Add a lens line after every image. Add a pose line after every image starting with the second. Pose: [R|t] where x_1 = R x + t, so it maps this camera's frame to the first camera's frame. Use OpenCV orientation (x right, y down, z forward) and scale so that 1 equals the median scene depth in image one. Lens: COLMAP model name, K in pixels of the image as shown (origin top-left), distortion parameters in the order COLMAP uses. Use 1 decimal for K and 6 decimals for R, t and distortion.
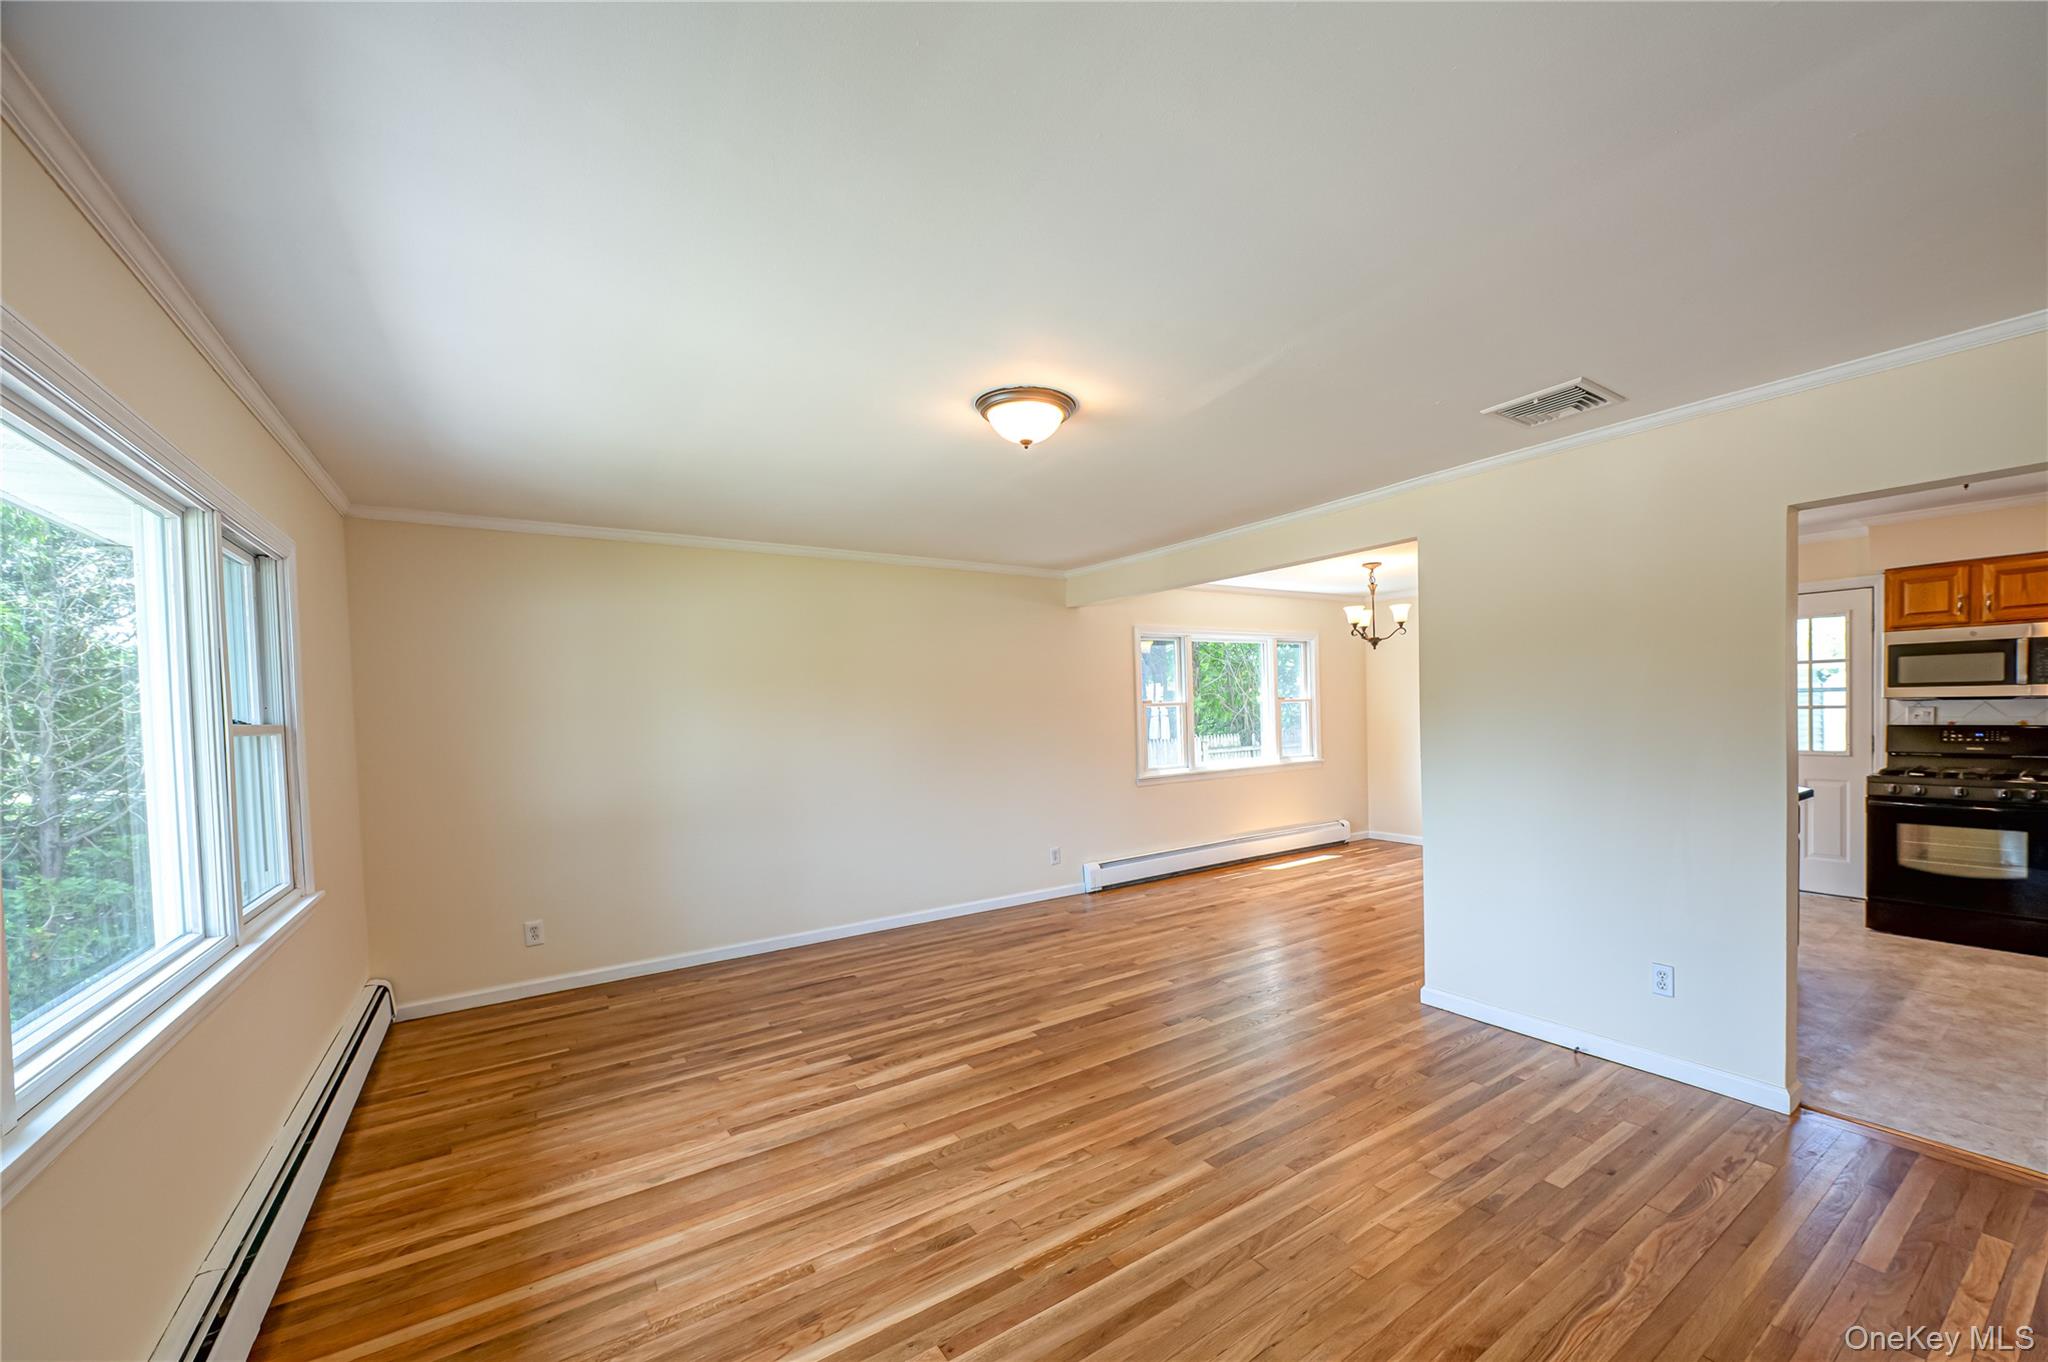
lens RADIAL K [[808.0, 0, 1083.5], [0, 808.0, 728.5], [0, 0, 1]] dist [-0.005634, -0.000039]
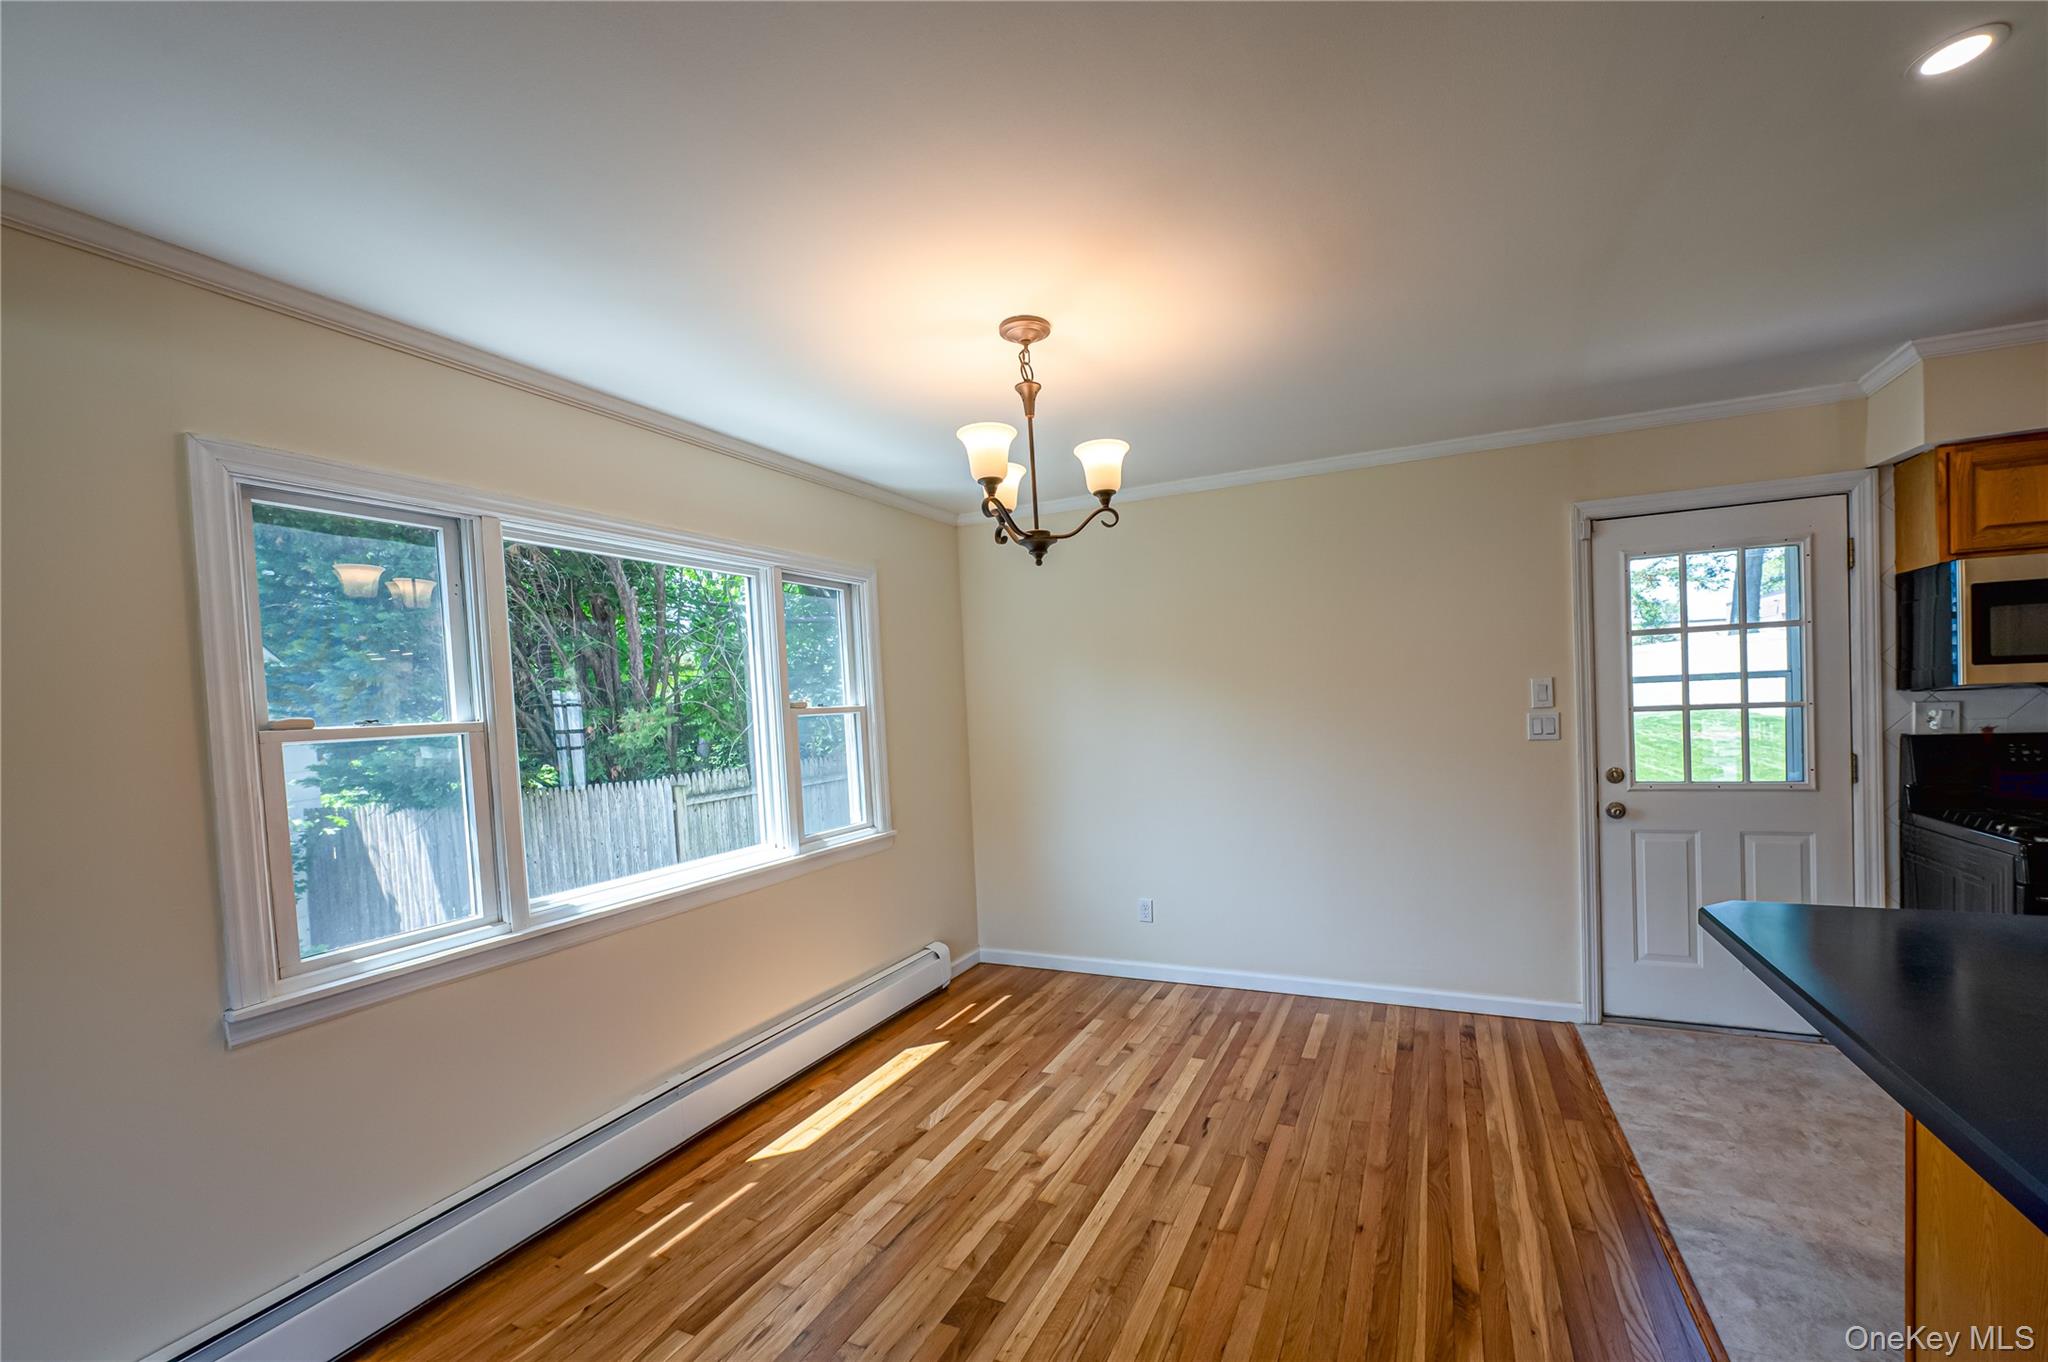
lens RADIAL K [[808.0, 0, 1083.5], [0, 808.0, 728.5], [0, 0, 1]] dist [-0.005634, -0.000039]
pose [[0.854227, -0.030123, 0.519027, 0.234646], [0.036504, 0.999331, -0.002080, -0.029707], [-0.518617, 0.020723, 0.854755, 0.853799]]
